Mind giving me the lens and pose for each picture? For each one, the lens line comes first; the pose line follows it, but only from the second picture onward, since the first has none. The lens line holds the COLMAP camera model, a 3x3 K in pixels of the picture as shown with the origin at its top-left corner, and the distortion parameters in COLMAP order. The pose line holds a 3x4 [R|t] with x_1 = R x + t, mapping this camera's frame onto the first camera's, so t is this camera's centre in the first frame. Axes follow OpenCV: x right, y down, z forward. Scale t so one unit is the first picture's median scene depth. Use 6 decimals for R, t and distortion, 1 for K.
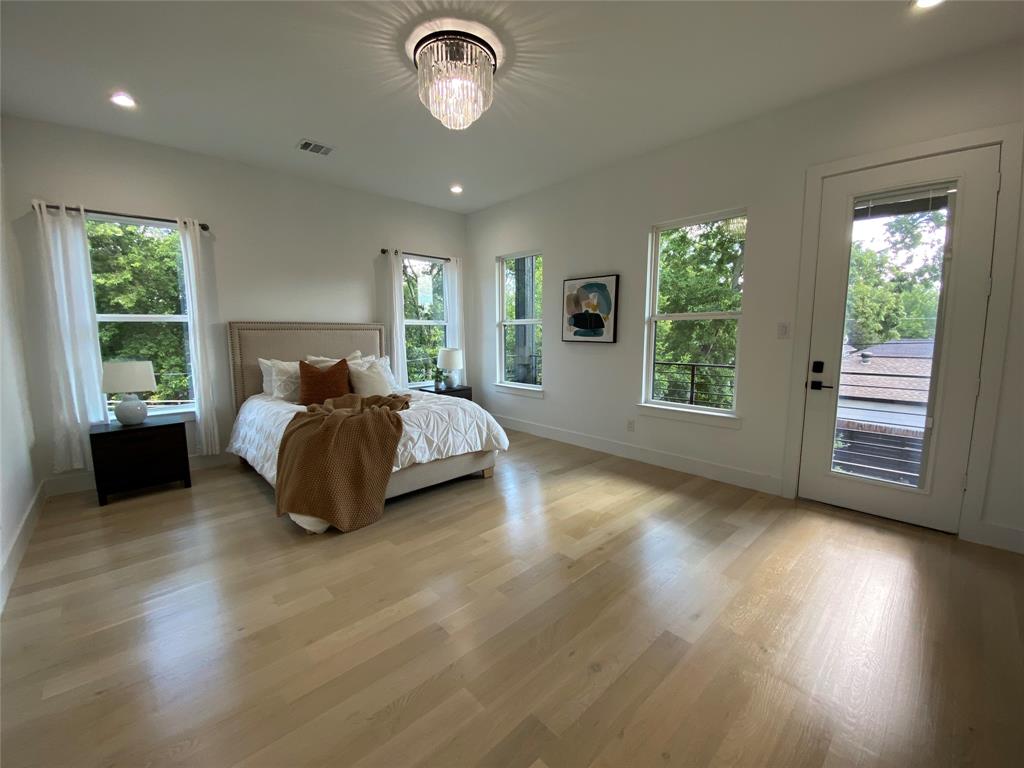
lens RADIAL K [[415.2, 0, 512.0], [0, 415.2, 384.0], [0, 0, 1]] dist [0.030826, -0.024484]
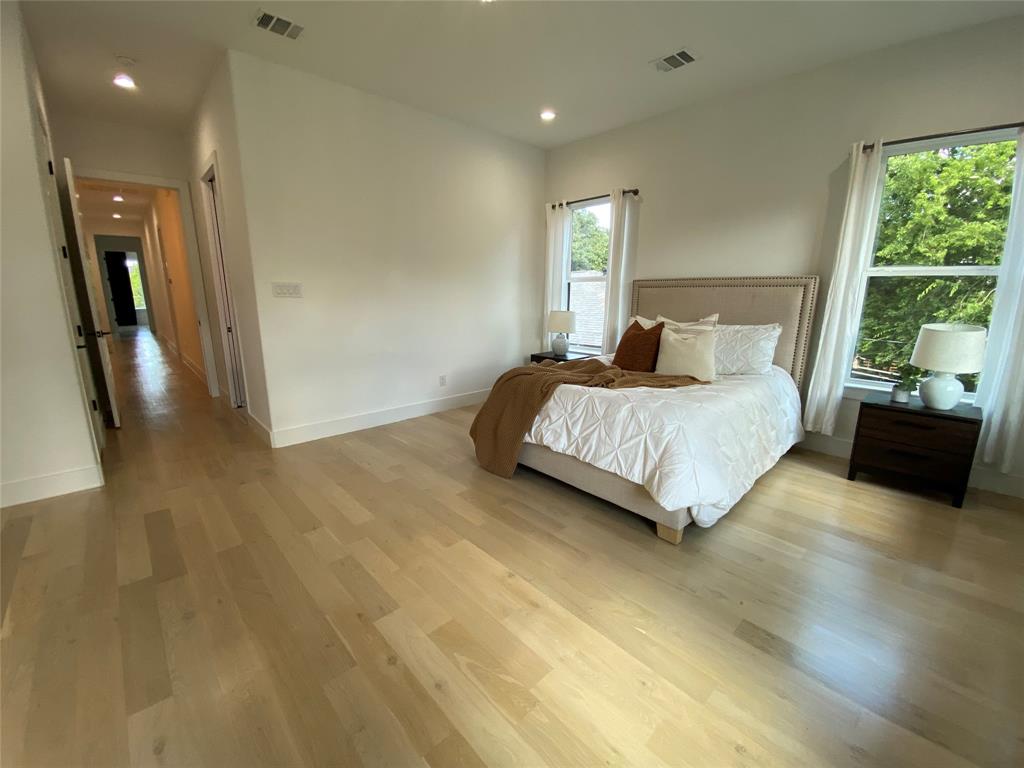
lens RADIAL K [[415.2, 0, 512.0], [0, 415.2, 384.0], [0, 0, 1]] dist [0.030826, -0.024484]
pose [[-0.002077, 0.223395, -0.974726, 0.551976], [-0.127497, 0.966714, 0.221831, -0.108122], [0.991837, 0.124736, 0.026475, 0.866723]]
